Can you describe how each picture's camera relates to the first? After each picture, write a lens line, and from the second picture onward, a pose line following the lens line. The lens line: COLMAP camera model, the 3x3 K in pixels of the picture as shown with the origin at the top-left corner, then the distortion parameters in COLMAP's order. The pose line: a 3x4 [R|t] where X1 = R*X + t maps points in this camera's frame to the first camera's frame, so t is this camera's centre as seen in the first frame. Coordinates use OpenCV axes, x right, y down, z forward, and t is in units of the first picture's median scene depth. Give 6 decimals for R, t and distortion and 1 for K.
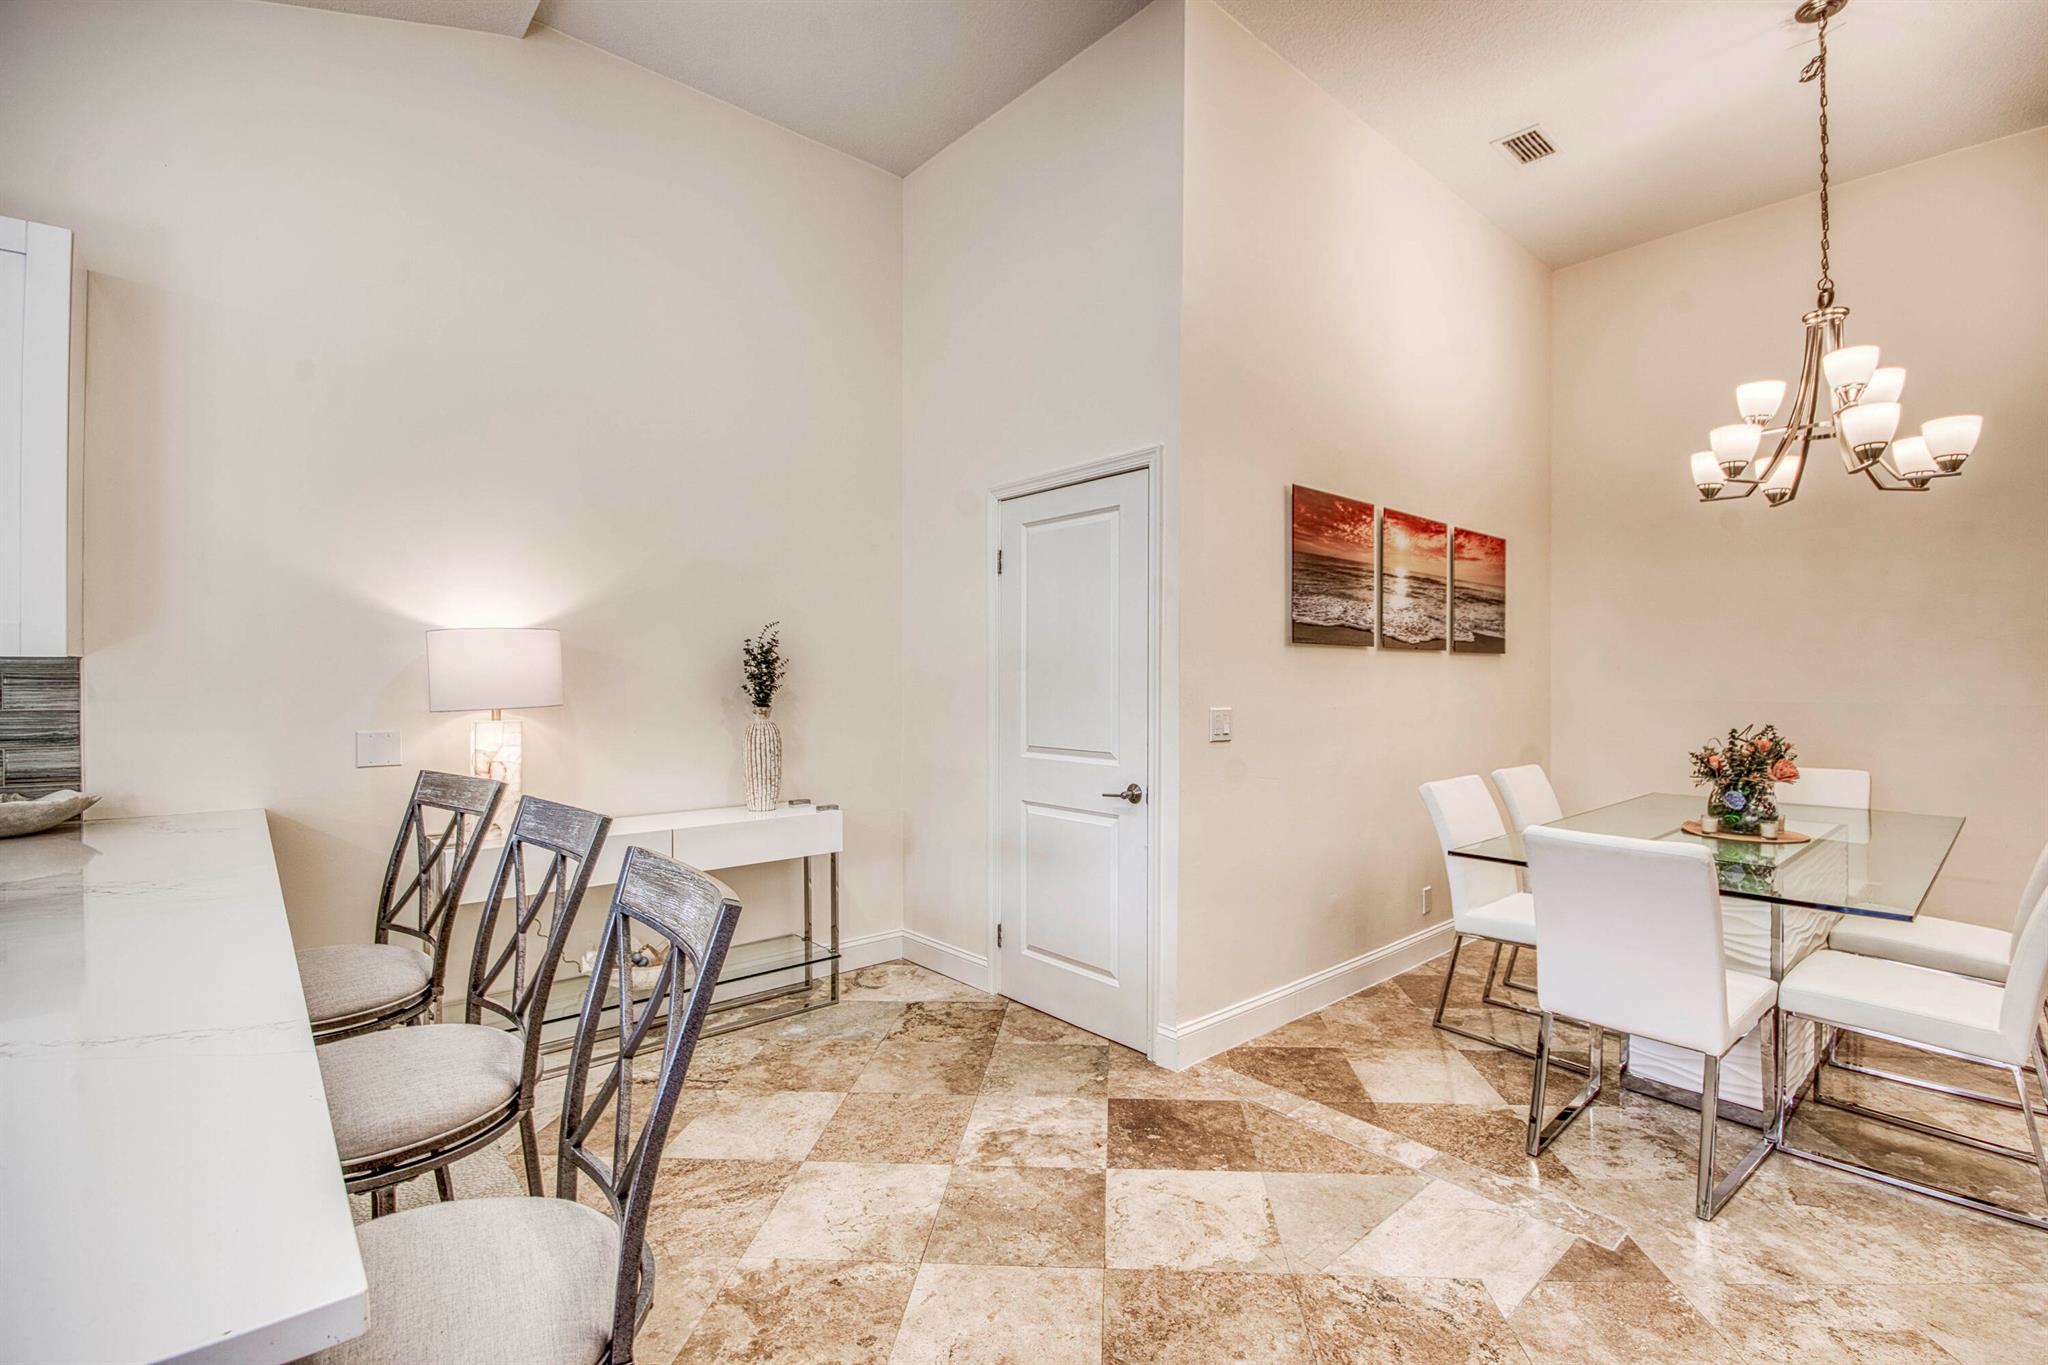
lens RADIAL K [[910.4, 0, 1072.2], [0, 910.4, 684.1], [0, 0, 1]] dist [0.001267, 0.000113]
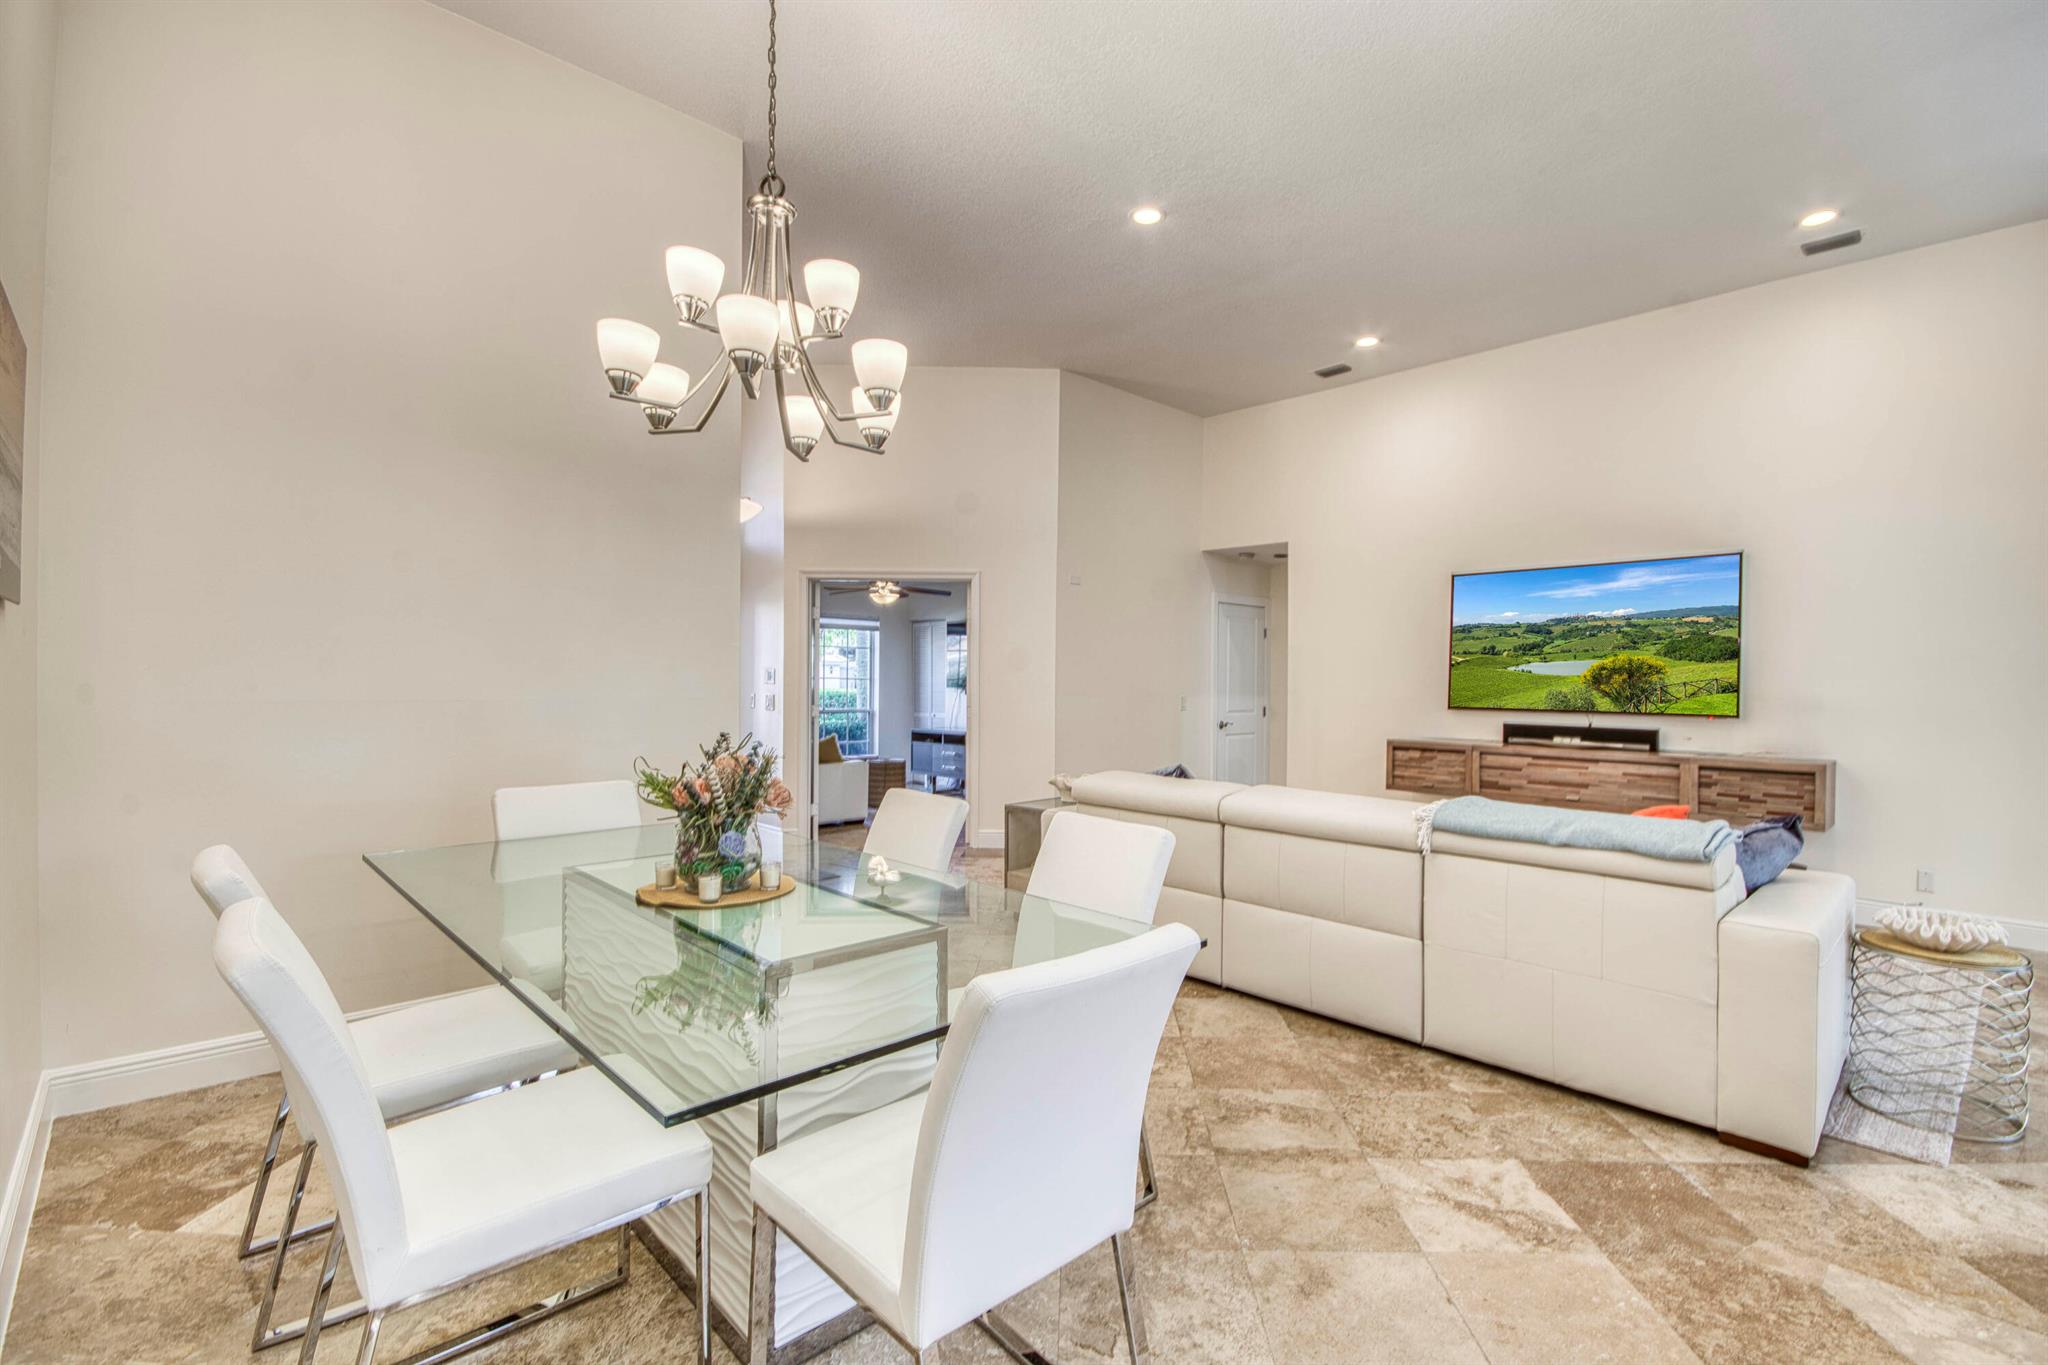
lens RADIAL K [[910.4, 0, 1072.2], [0, 910.4, 684.1], [0, 0, 1]] dist [0.001267, 0.000113]
pose [[-0.035139, -0.004227, 0.999373, 0.026541], [0.000054, 0.999991, 0.004231, 0.003383], [-0.999382, 0.000203, -0.035139, 0.732639]]
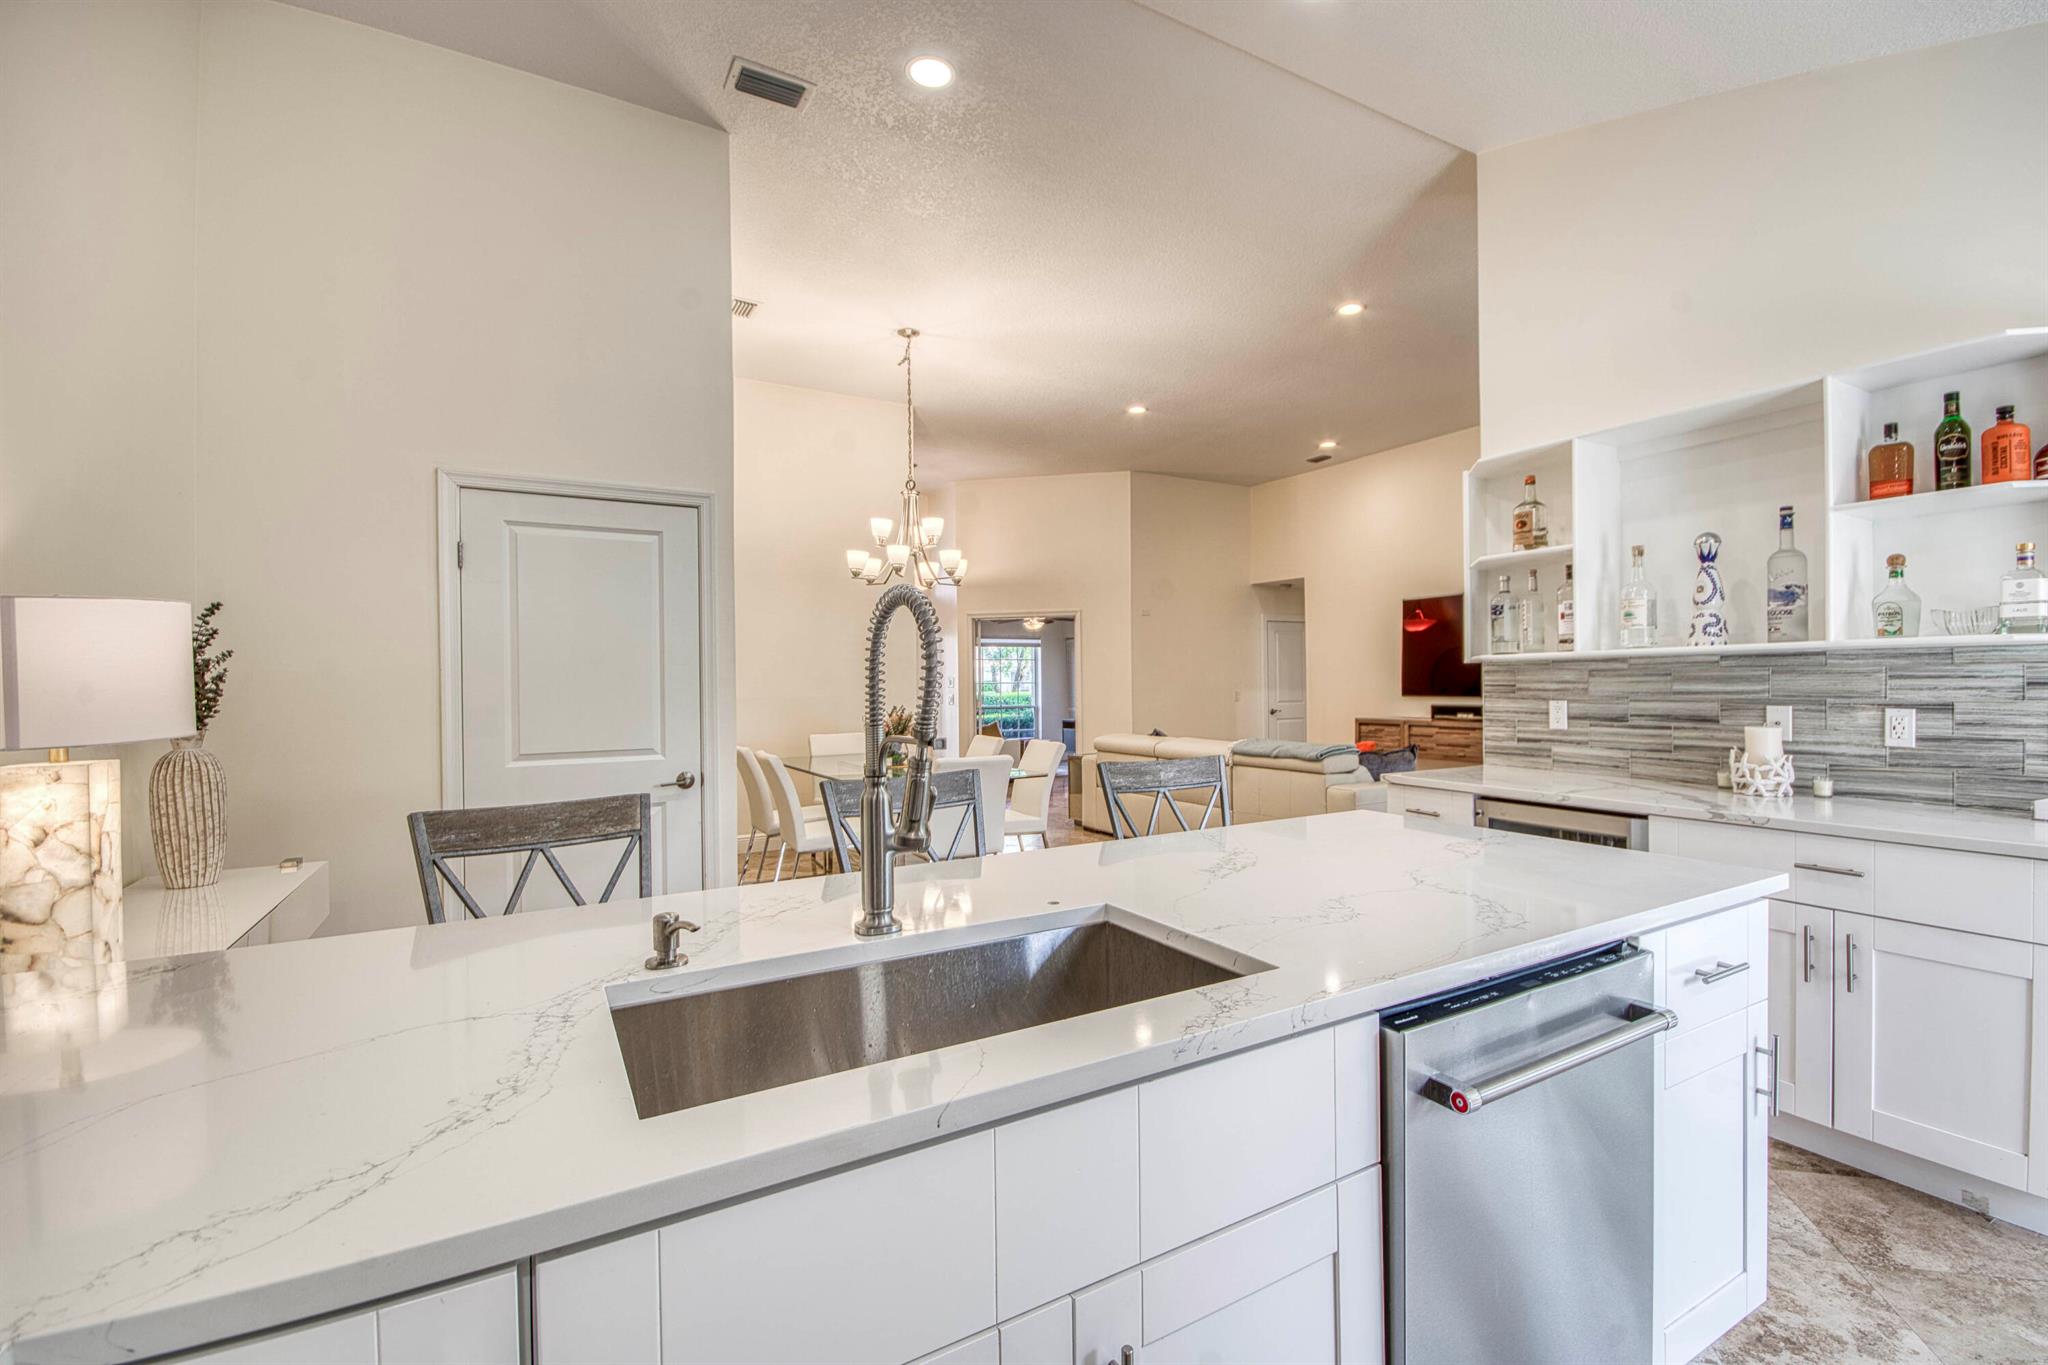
lens RADIAL K [[910.4, 0, 1072.2], [0, 910.4, 684.1], [0, 0, 1]] dist [0.001267, 0.000113]
pose [[0.202340, -0.005100, 0.979302, -0.958737], [0.021905, 0.999760, 0.000681, 0.005907], [-0.979070, 0.021314, 0.202403, 0.265707]]
